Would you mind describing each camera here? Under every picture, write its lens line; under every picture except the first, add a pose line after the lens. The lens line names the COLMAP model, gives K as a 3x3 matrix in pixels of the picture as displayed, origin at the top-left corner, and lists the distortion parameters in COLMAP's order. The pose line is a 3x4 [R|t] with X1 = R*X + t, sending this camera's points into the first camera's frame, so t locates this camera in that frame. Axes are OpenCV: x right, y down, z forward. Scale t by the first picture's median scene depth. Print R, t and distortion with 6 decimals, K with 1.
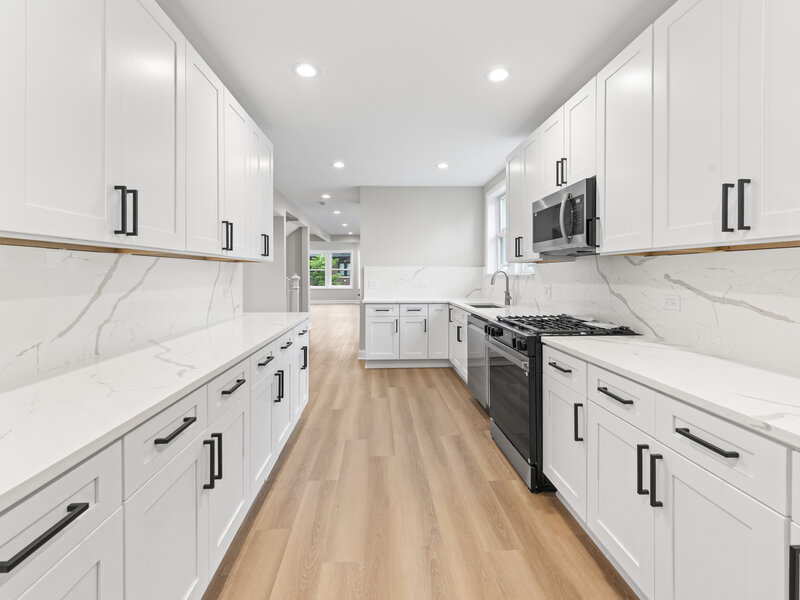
lens RADIAL K [[368.3, 0, 399.7], [0, 368.3, 290.9], [0, 0, 1]] dist [-0.001263, -0.000697]
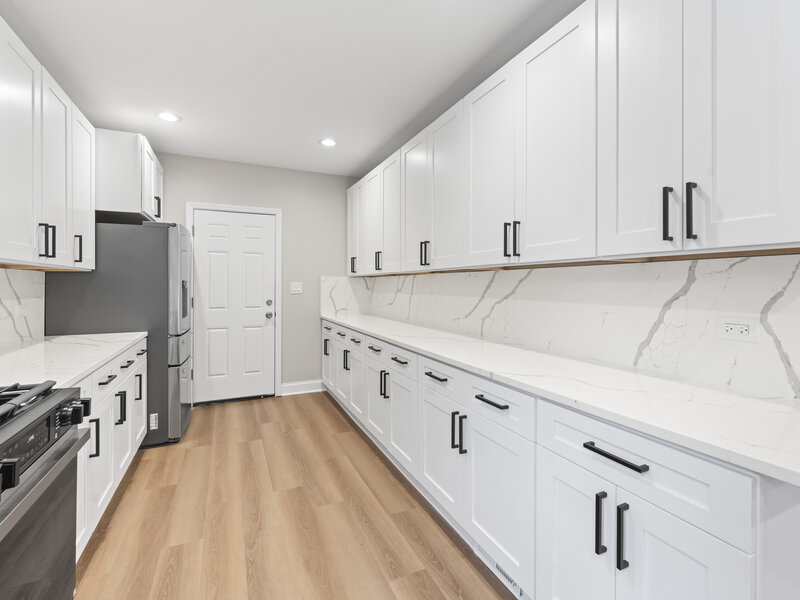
lens RADIAL K [[371.6, 0, 396.2], [0, 371.6, 283.0], [0, 0, 1]] dist [-0.002700, -0.000779]
pose [[-0.933323, 0.000135, -0.359039, 0.083245], [-0.015194, 0.999089, 0.039873, -0.093477], [0.358717, 0.042670, -0.932471, 1.956108]]
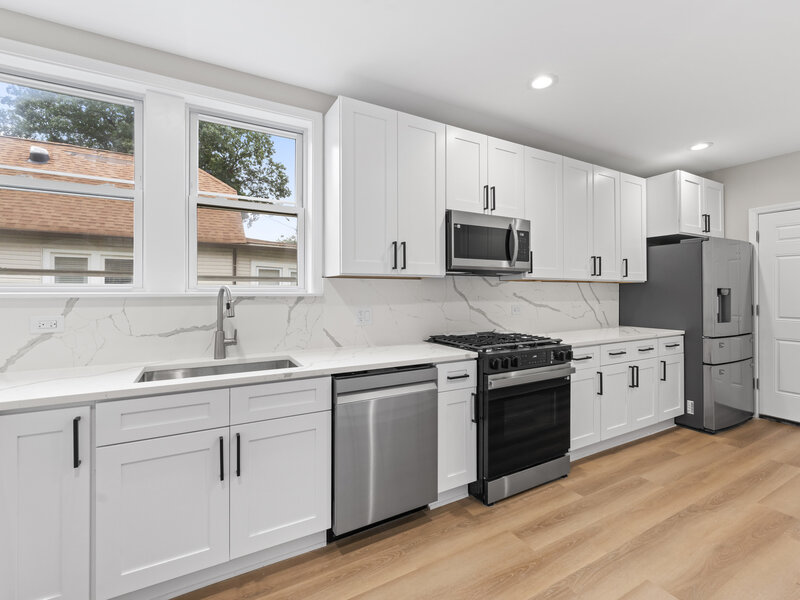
lens RADIAL K [[368.3, 0, 399.7], [0, 368.3, 290.9], [0, 0, 1]] dist [-0.001263, -0.000697]
pose [[-0.429191, -0.002522, 0.903210, -0.548100], [0.040693, 0.998927, 0.022126, -0.114536], [-0.902297, 0.046250, -0.428628, 2.228017]]
